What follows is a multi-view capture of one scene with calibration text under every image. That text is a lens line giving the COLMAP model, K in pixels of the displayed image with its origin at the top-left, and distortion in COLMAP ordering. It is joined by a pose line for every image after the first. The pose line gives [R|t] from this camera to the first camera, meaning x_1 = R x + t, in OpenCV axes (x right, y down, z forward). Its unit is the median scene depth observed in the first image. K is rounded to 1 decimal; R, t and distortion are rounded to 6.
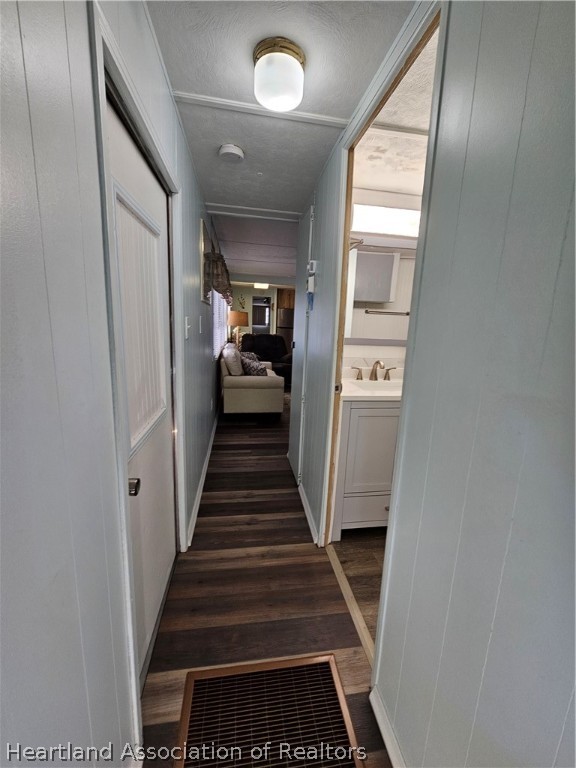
lens RADIAL K [[312.6, 0, 288.5], [0, 312.6, 381.5], [0, 0, 1]] dist [-0.000278, -0.000665]
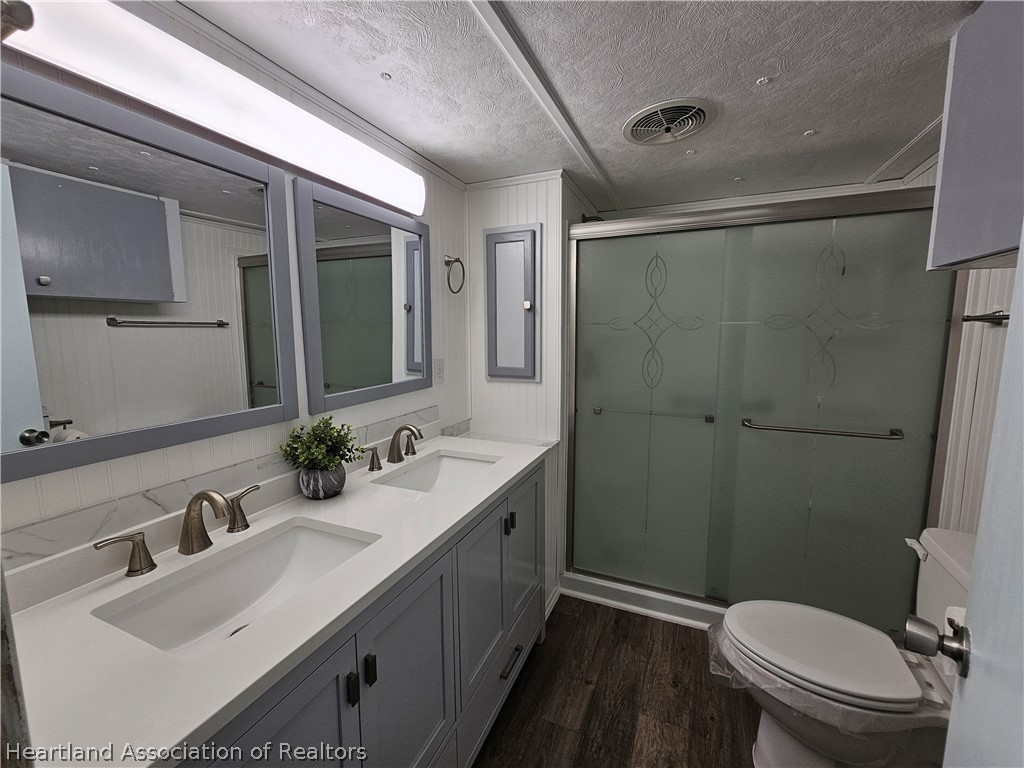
lens RADIAL K [[416.8, 0, 513.1], [0, 416.8, 381.5], [0, 0, 1]] dist [-0.000278, -0.000665]
pose [[0.536860, -0.146068, 0.830930, 0.062530], [0.184964, 0.981315, 0.053000, -0.078655], [-0.823146, 0.125239, 0.553846, 0.257459]]
